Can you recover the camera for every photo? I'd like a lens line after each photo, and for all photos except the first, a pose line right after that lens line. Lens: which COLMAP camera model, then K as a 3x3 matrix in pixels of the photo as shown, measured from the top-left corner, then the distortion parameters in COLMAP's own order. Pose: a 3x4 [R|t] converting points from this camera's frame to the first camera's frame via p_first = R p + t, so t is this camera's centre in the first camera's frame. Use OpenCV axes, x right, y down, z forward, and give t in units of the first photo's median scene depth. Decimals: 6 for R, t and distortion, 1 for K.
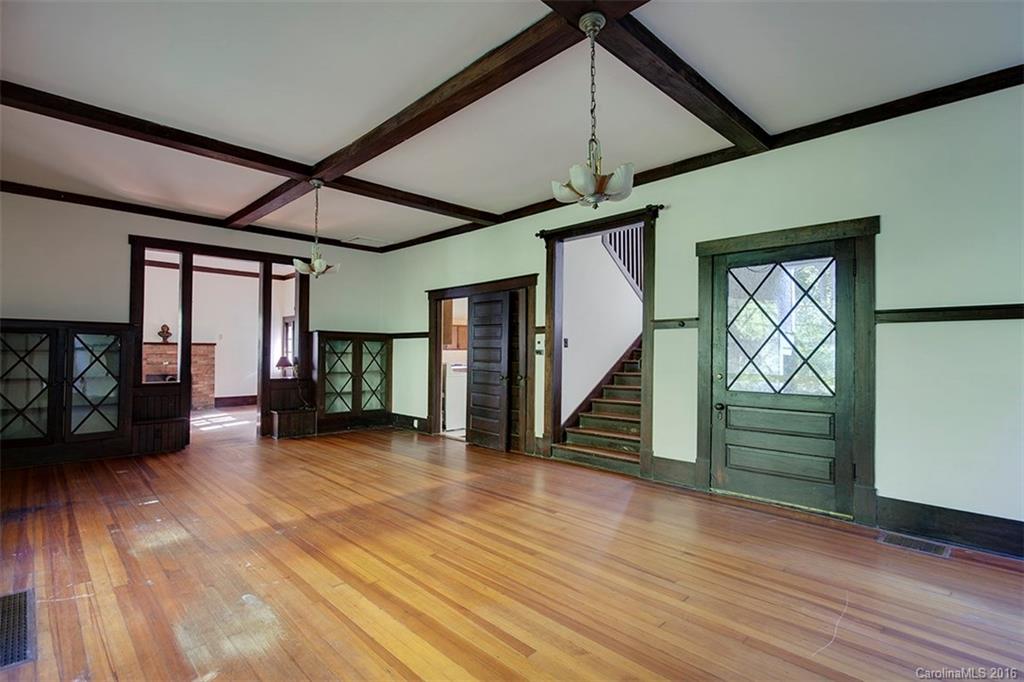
lens RADIAL K [[483.6, 0, 514.3], [0, 483.6, 347.5], [0, 0, 1]] dist [-0.006898, -0.000465]
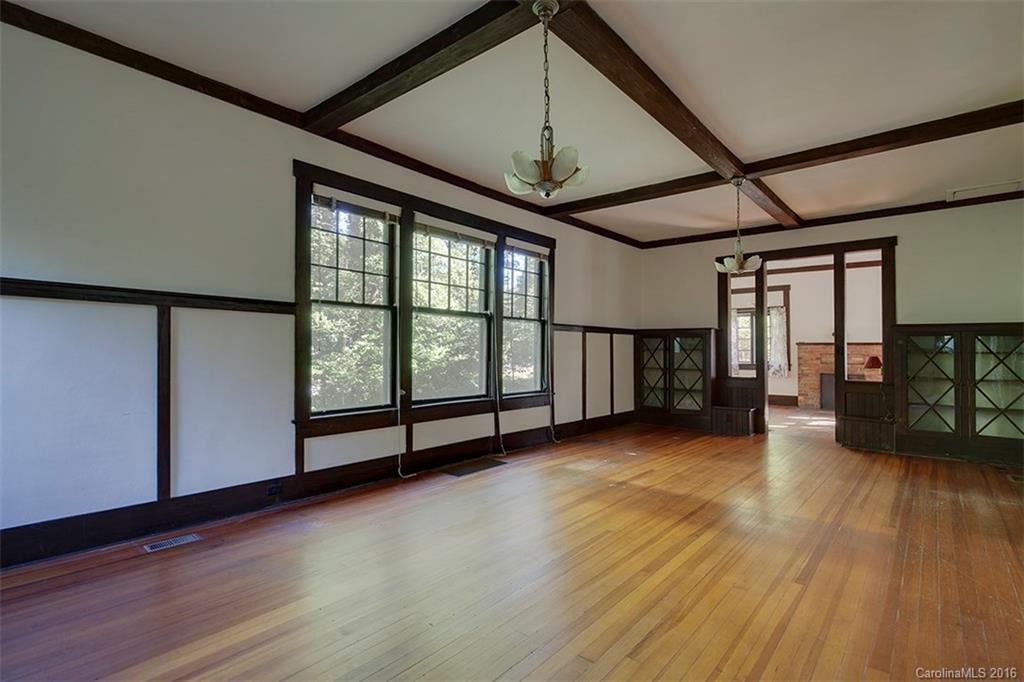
lens RADIAL K [[511.1, 0, 499.8], [0, 511.1, 360.7], [0, 0, 1]] dist [-0.000819, -0.000166]
pose [[0.063422, 0.018729, -0.997811, 0.638685], [0.002232, 0.999819, 0.018908, 0.012348], [0.997984, -0.003426, 0.063369, 0.445818]]
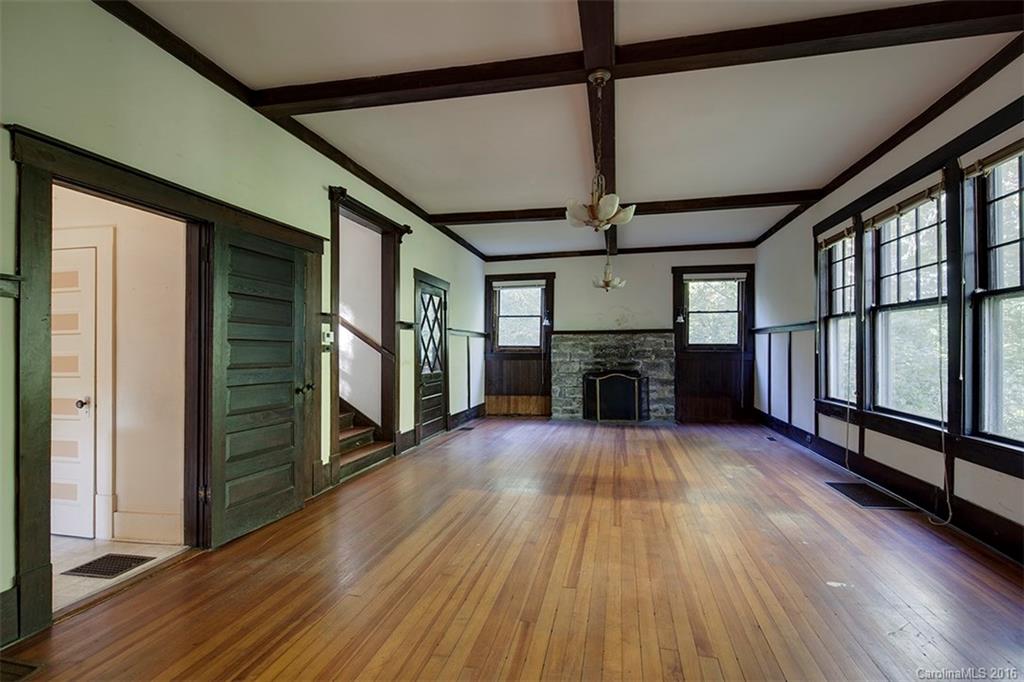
lens RADIAL K [[483.6, 0, 514.3], [0, 483.6, 347.5], [0, 0, 1]] dist [-0.006898, -0.000465]
pose [[-0.531577, -0.003681, 0.847002, -0.925095], [-0.008050, 0.999967, -0.000706, 0.009154], [-0.846972, -0.007193, -0.531589, 1.478178]]
